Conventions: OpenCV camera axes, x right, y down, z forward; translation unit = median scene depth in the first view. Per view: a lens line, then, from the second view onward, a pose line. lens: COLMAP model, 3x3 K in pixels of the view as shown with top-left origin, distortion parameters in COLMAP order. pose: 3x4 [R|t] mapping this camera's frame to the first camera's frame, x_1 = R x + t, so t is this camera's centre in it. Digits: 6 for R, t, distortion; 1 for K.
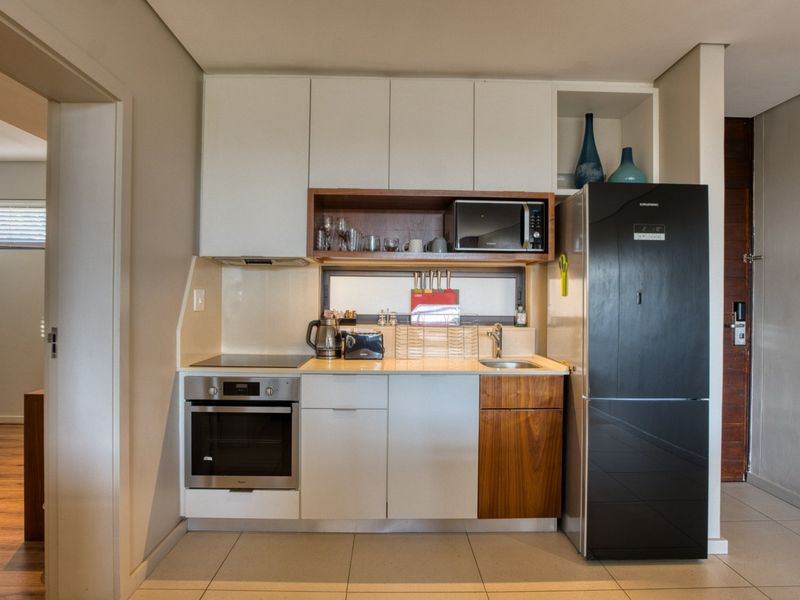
lens RADIAL K [[469.9, 0, 400.0], [0, 469.9, 300.0], [0, 0, 1]] dist [-0.043923, 0.000829]
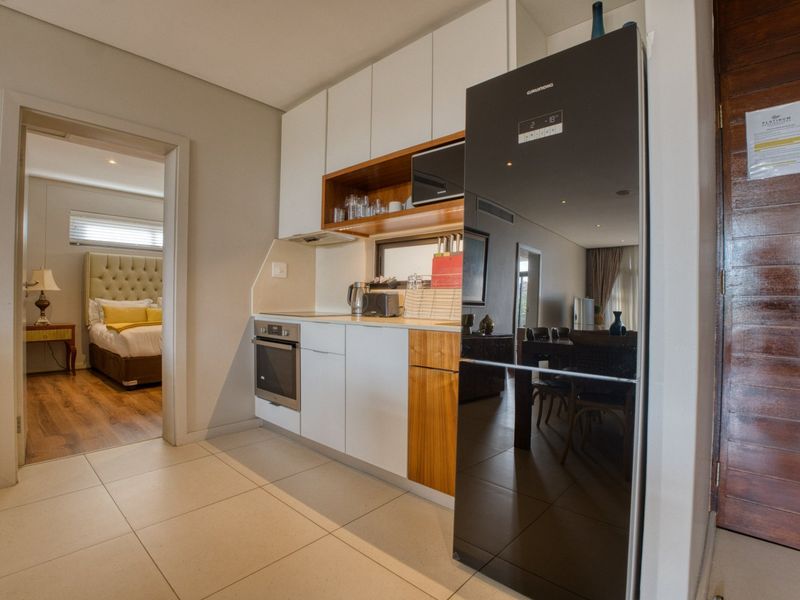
lens RADIAL K [[395.3, 0, 400.0], [0, 395.3, 300.0], [0, 0, 1]] dist [-0.075092, 0.020867]
pose [[0.730776, -0.001039, -0.682616, 0.649574], [-0.005582, 0.999956, -0.007498, 0.097507], [0.682594, 0.009290, 0.730739, 0.365280]]
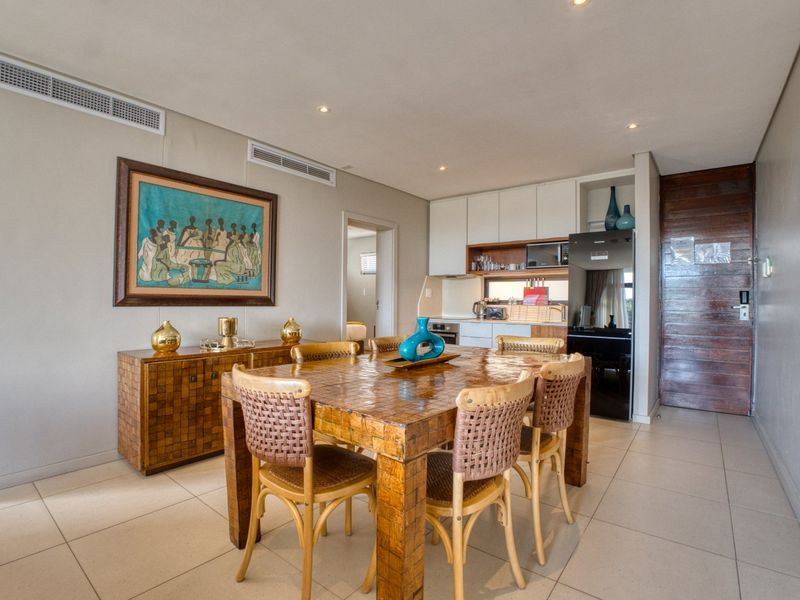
lens RADIAL K [[395.3, 0, 400.0], [0, 395.3, 300.0], [0, 0, 1]] dist [-0.075092, 0.020867]
pose [[0.770429, -0.003053, -0.637518, 0.792251], [-0.004073, 0.999945, -0.009711, 0.057921], [0.637513, 0.010079, 0.770374, -0.729577]]
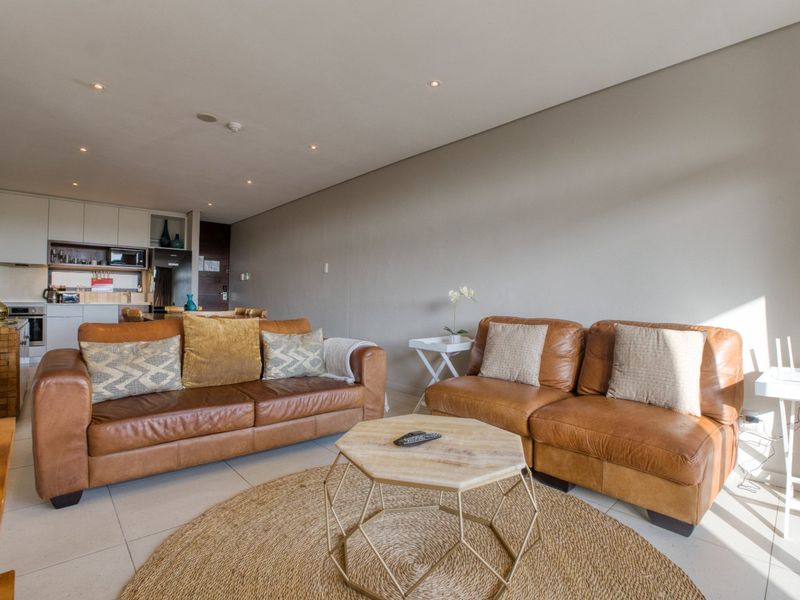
lens RADIAL K [[395.3, 0, 400.0], [0, 395.3, 300.0], [0, 0, 1]] dist [-0.075092, 0.020867]
pose [[0.747310, -0.000226, 0.664476, -0.110554], [-0.003504, 0.999985, 0.004280, 0.098712], [-0.664467, -0.005527, 0.747297, -1.985634]]
